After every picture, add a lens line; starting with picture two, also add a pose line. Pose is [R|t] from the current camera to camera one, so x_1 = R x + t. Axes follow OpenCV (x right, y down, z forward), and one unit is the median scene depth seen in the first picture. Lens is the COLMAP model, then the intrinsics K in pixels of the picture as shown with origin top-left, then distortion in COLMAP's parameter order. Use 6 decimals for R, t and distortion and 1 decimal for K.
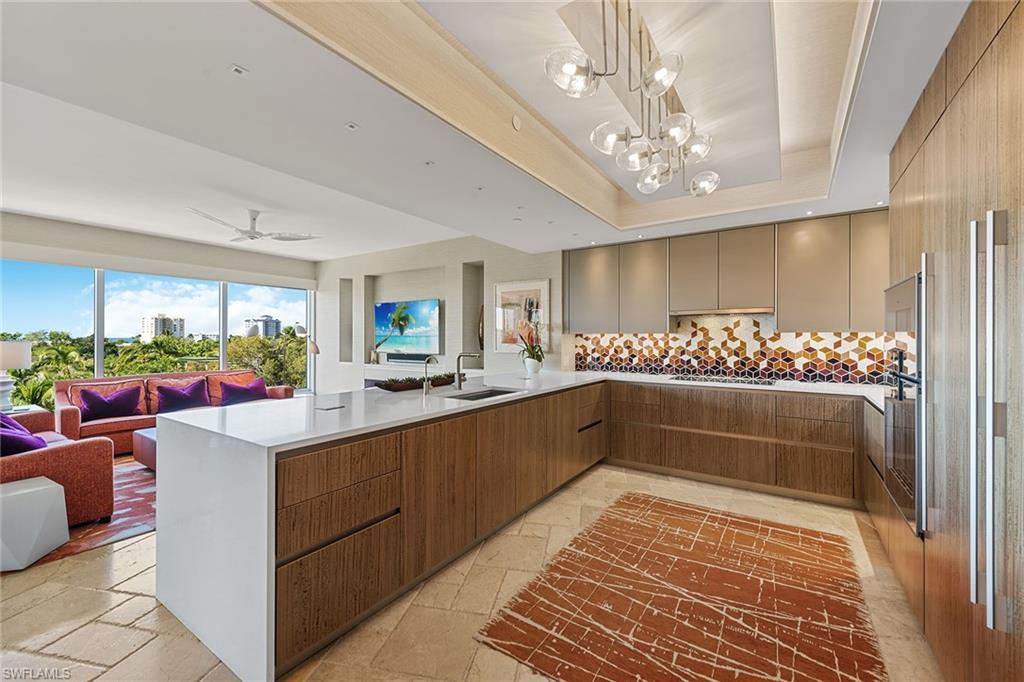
lens RADIAL K [[425.0, 0, 528.7], [0, 425.0, 332.8], [0, 0, 1]] dist [-0.003390, -0.002881]
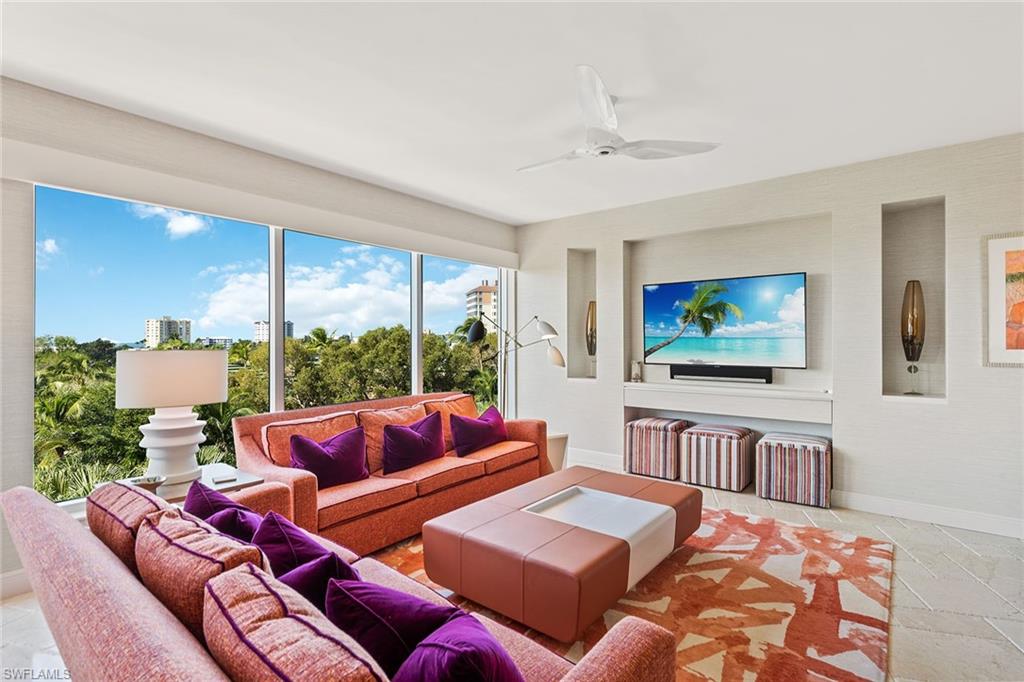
lens RADIAL K [[511.7, 0, 521.7], [0, 511.7, 338.7], [0, 0, 1]] dist [-0.003073, -0.001154]
pose [[0.994909, -0.007584, -0.100495, -0.463991], [0.008591, 0.999917, 0.009590, -0.000126], [0.100414, -0.010404, 0.994891, 0.236201]]
